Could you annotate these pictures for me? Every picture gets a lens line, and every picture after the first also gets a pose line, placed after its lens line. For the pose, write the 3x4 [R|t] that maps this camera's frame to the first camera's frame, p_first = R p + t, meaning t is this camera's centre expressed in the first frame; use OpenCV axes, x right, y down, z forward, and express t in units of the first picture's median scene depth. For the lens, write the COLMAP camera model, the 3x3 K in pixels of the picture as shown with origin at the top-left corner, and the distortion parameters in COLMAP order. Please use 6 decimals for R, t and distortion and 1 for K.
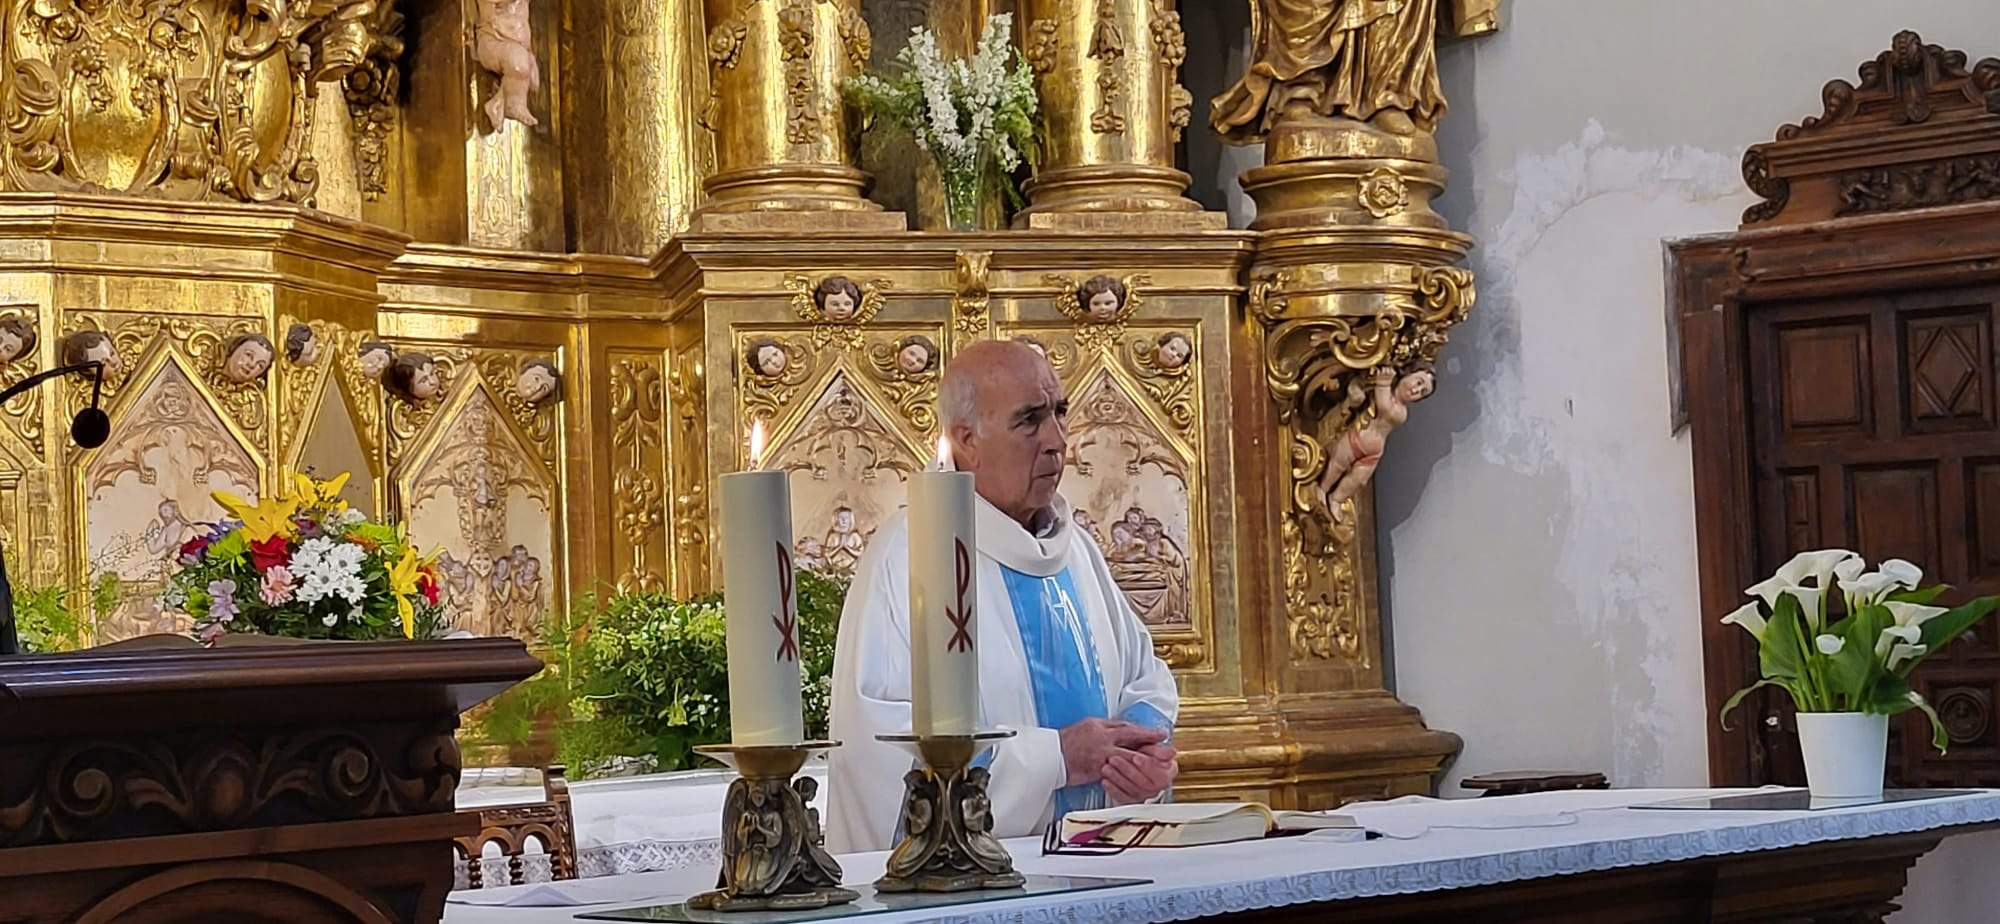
lens RADIAL K [[3093.0, 0, 995.8], [0, 3093.0, 452.4], [0, 0, 1]] dist [0.041499, 0.000000]
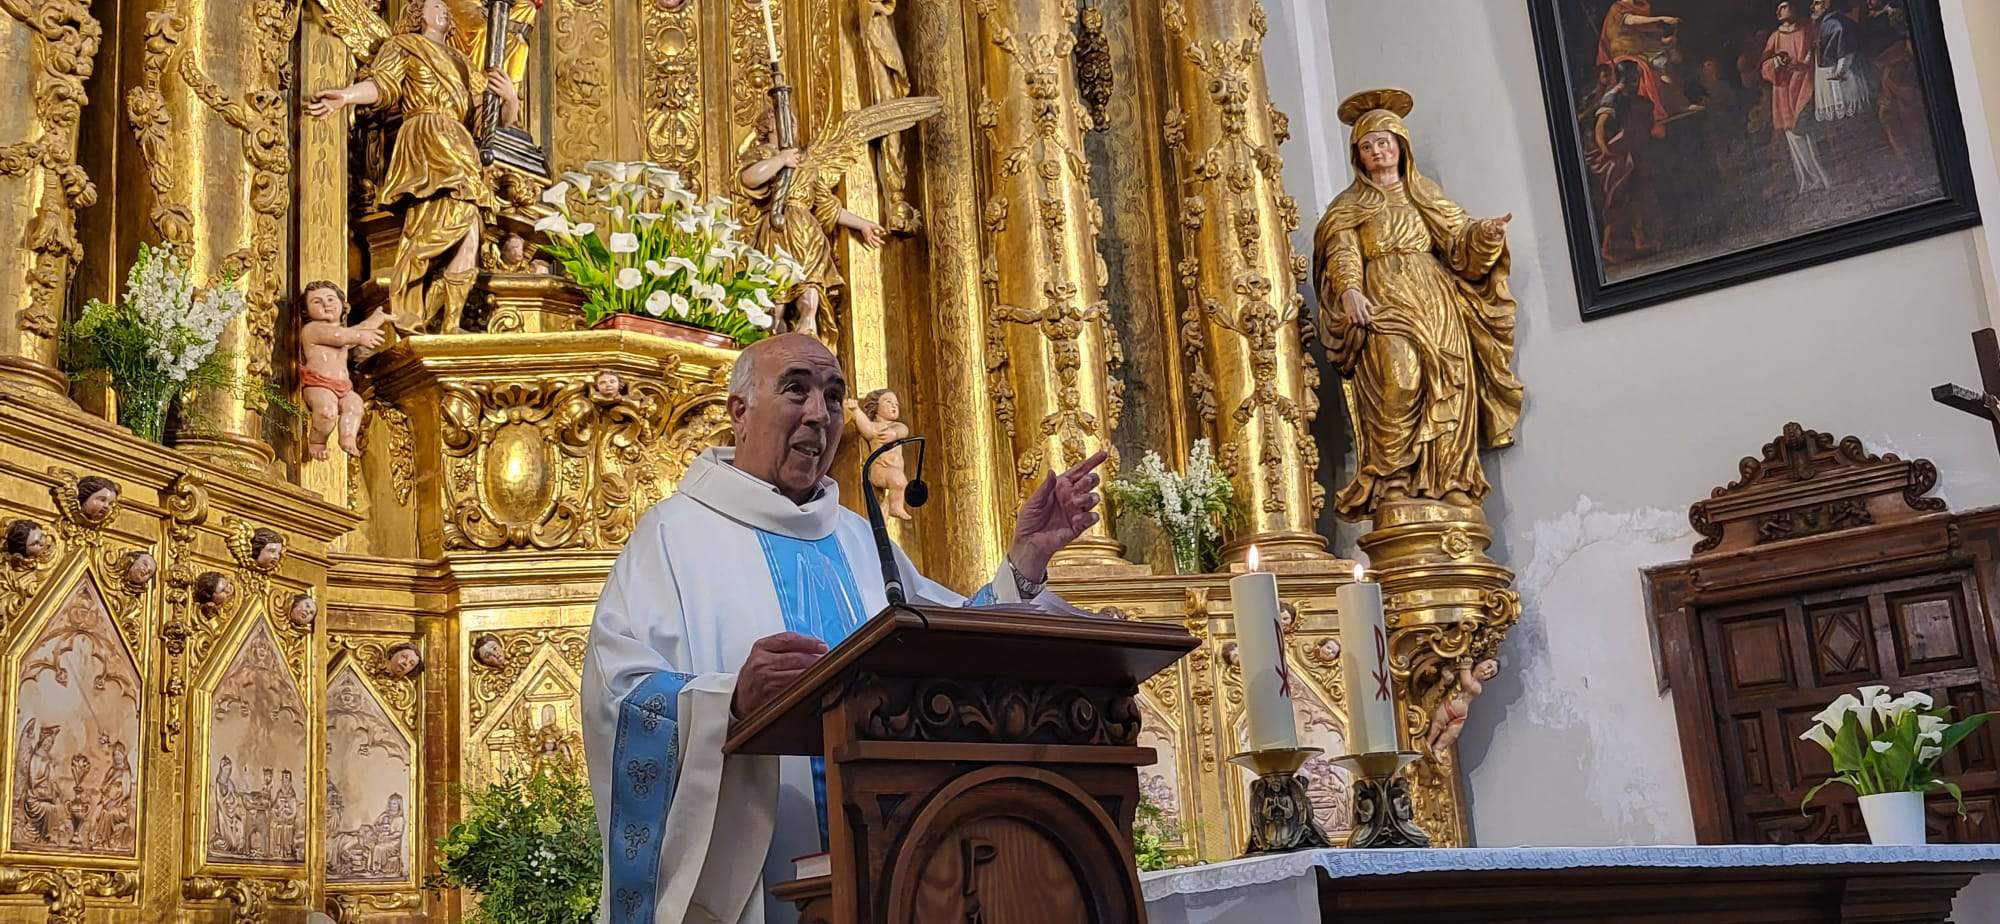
lens RADIAL K [[2012.5, 0, 1014.9], [0, 2012.5, 461.4], [0, 0, 1]] dist [0.027961, 0.000000]
pose [[0.999030, -0.041710, -0.014149, -0.079814], [0.038236, 0.980760, -0.191438, 0.060793], [0.021861, 0.190711, 0.981403, 0.003761]]
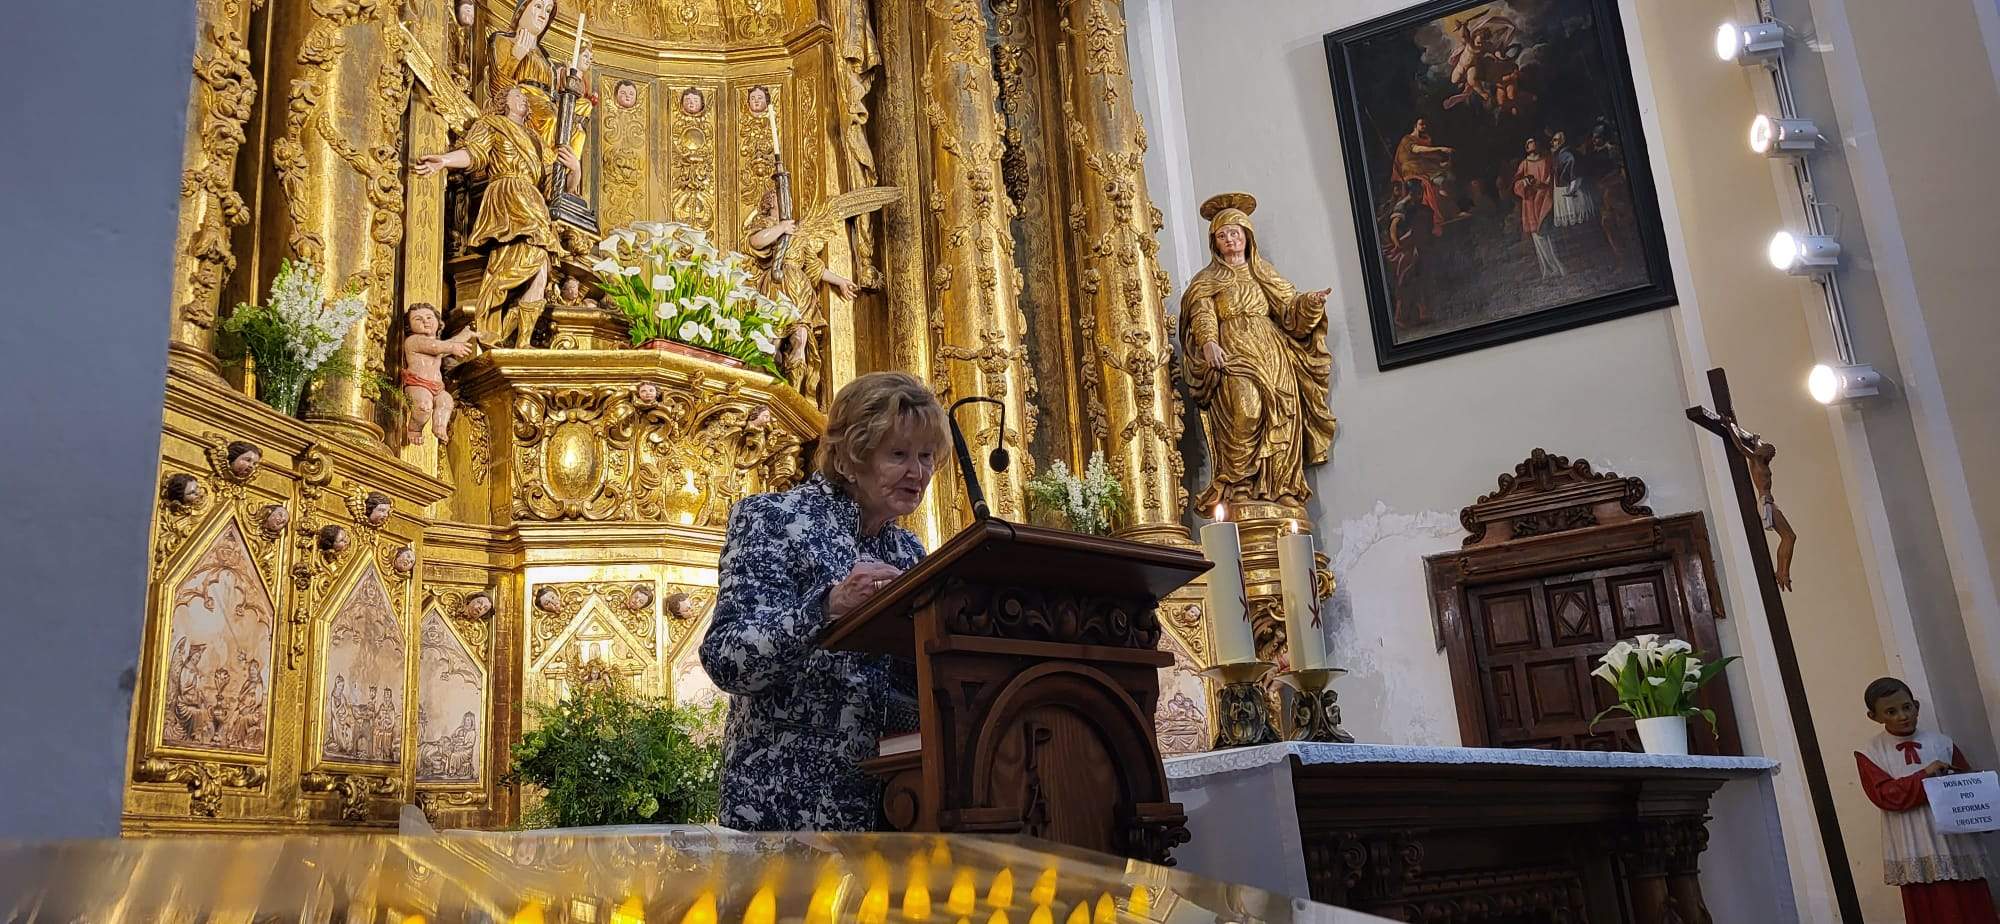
lens RADIAL K [[1481.0, 0, 1003.4], [0, 1481.0, 444.4], [0, 0, 1]] dist [0.032511, -0.008301]
pose [[0.998346, -0.018833, 0.054313, -0.115315], [0.030387, 0.974914, -0.220498, 0.068846], [-0.048798, 0.221783, 0.973874, 0.047795]]
